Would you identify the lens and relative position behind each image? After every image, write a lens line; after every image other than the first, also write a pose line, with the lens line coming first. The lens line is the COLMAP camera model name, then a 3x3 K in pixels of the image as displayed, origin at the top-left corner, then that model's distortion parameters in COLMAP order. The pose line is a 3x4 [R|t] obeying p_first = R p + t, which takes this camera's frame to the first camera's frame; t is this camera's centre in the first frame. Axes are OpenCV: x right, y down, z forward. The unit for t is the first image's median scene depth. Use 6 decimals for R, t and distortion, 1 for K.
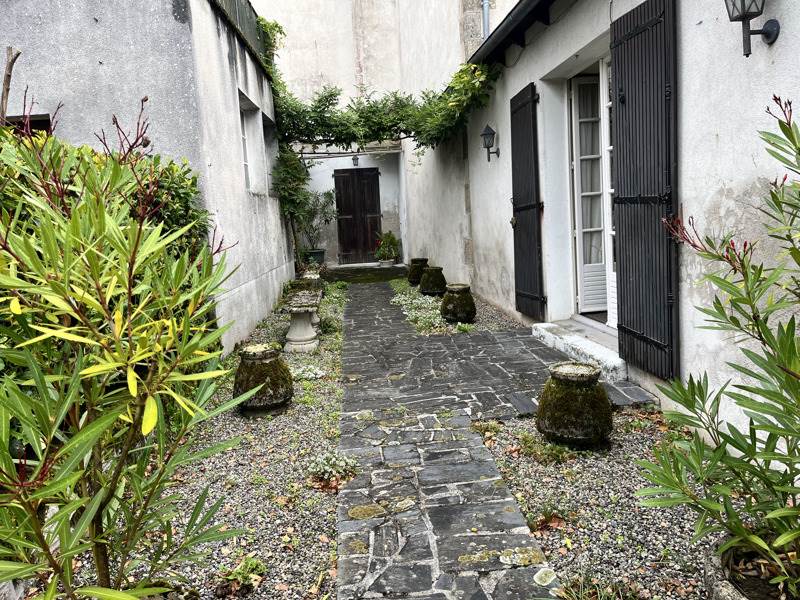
lens RADIAL K [[605.8, 0, 400.0], [0, 605.8, 300.0], [0, 0, 1]] dist [-0.001396, -0.001517]
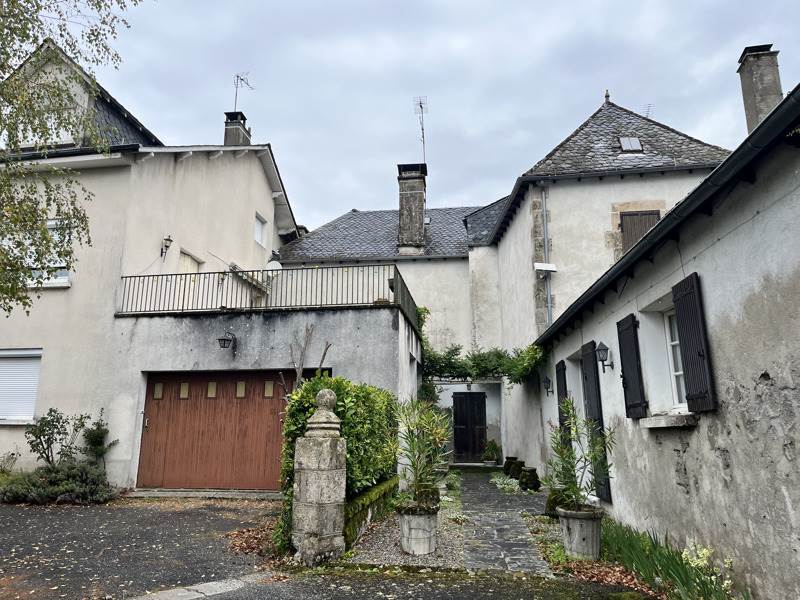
lens RADIAL K [[593.1, 0, 366.0], [0, 593.1, 298.3], [0, 0, 1]] dist [0.001247, -0.000451]
pose [[0.971061, 0.011029, -0.238575, 0.030146], [-0.093607, 0.936585, -0.337707, 0.094828], [0.219721, 0.350266, 0.910514, -0.549602]]
